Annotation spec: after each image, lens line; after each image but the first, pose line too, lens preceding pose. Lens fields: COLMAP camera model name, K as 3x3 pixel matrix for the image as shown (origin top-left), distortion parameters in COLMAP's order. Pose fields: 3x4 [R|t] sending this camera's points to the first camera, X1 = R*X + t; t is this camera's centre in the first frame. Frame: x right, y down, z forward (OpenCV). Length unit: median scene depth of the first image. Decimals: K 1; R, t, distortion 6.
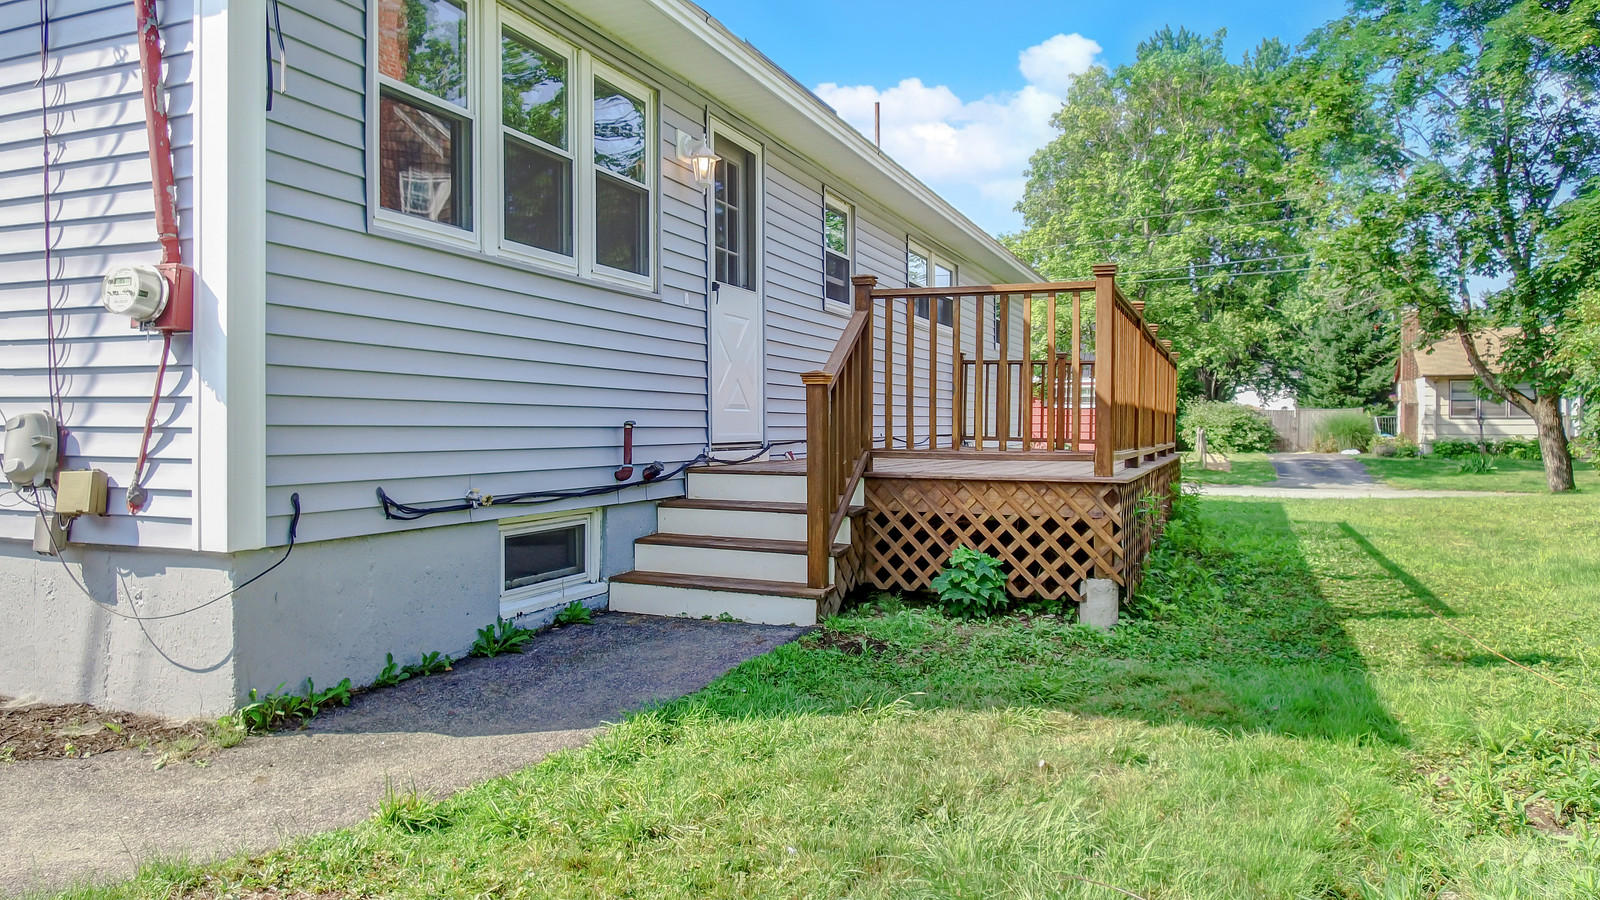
lens RADIAL K [[1091.2, 0, 795.3], [0, 1091.2, 445.8], [0, 0, 1]] dist [0.002253, -0.001427]
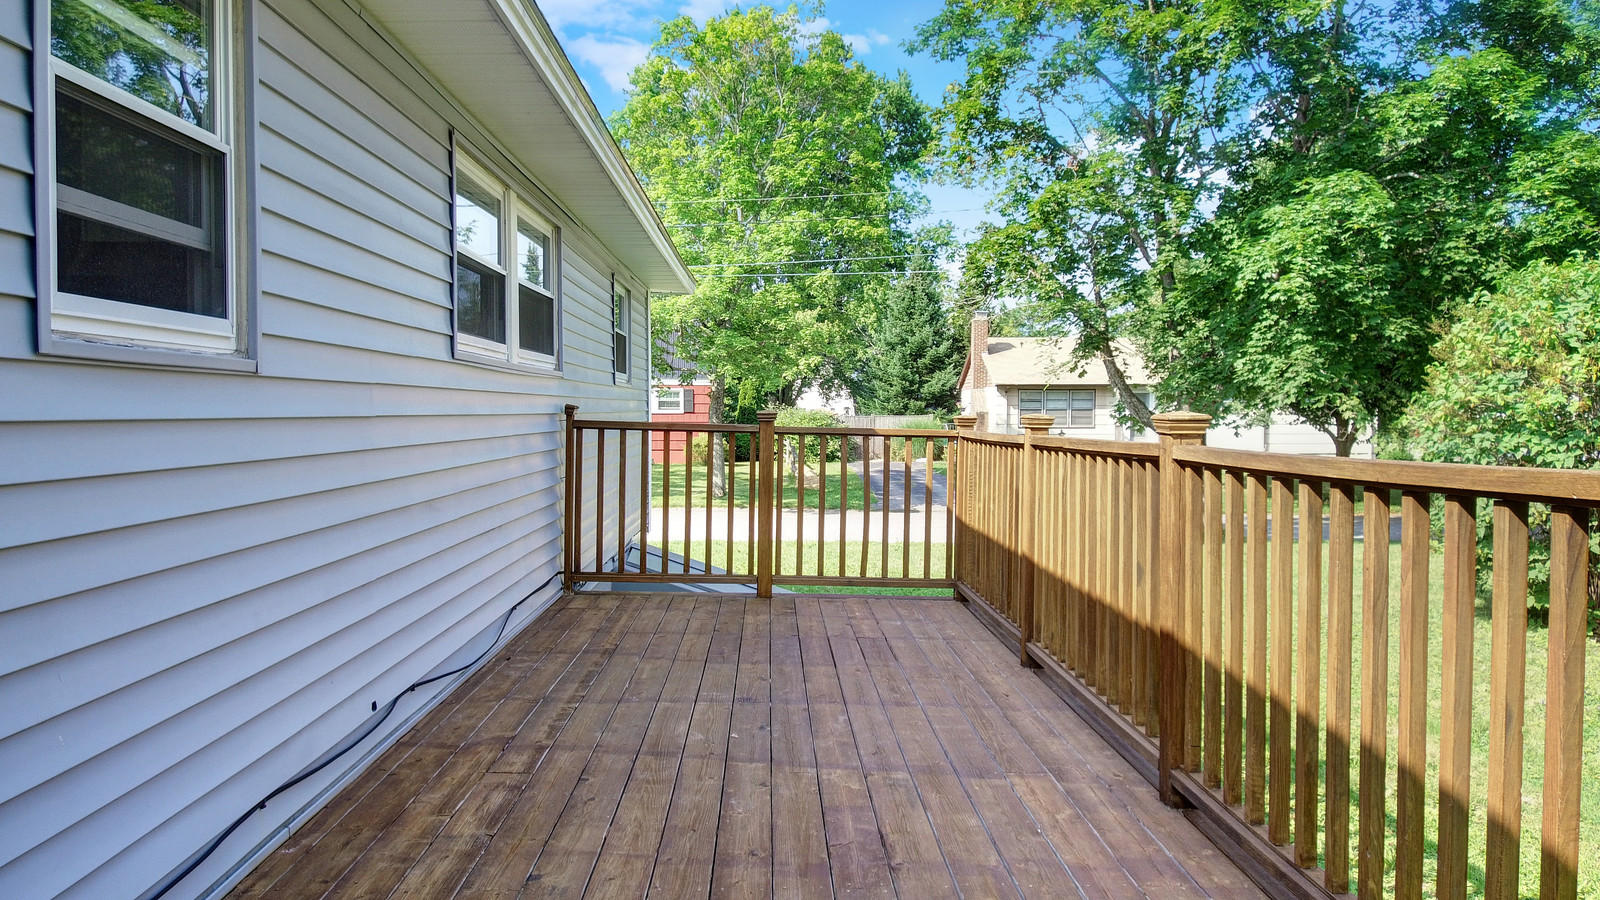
lens RADIAL K [[1091.2, 0, 797.2], [0, 1091.2, 448.0], [0, 0, 1]] dist [0.002253, -0.001427]
pose [[0.917618, -0.012979, 0.397253, 0.016223], [0.007653, 0.999858, 0.014991, -0.023323], [-0.397391, -0.010716, 0.917587, 0.163027]]
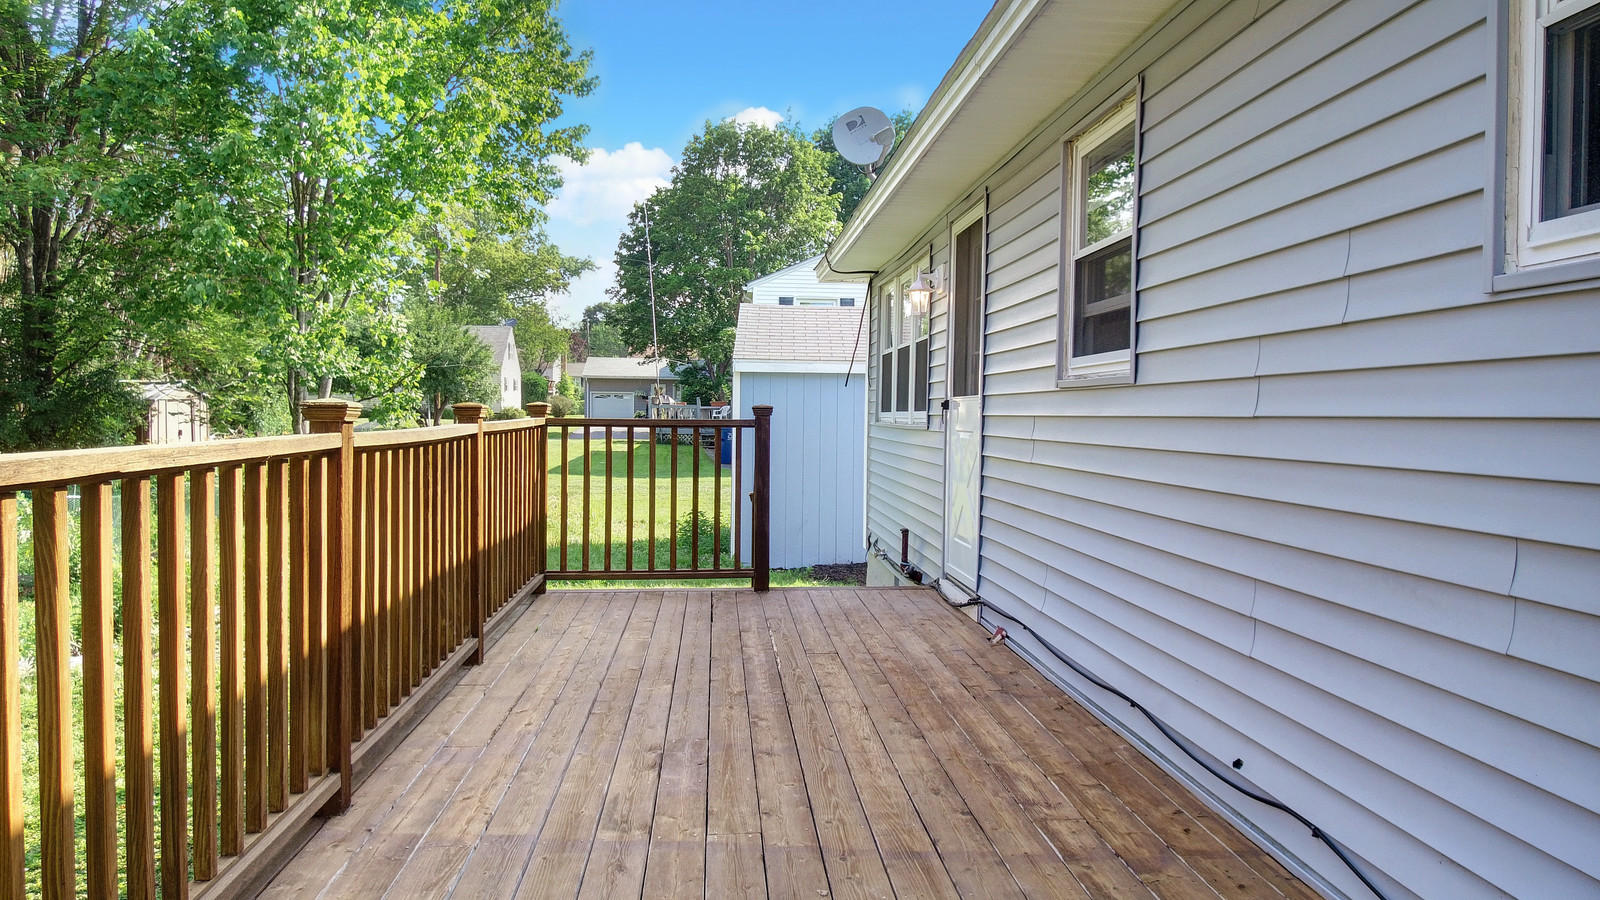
lens RADIAL K [[1091.2, 0, 801.8], [0, 1091.2, 446.6], [0, 0, 1]] dist [0.002253, -0.001427]
pose [[-0.896162, 0.000136, -0.443728, 0.072767], [-0.023546, 0.998577, 0.047860, -0.025425], [0.443103, 0.053338, -0.894883, 0.295122]]
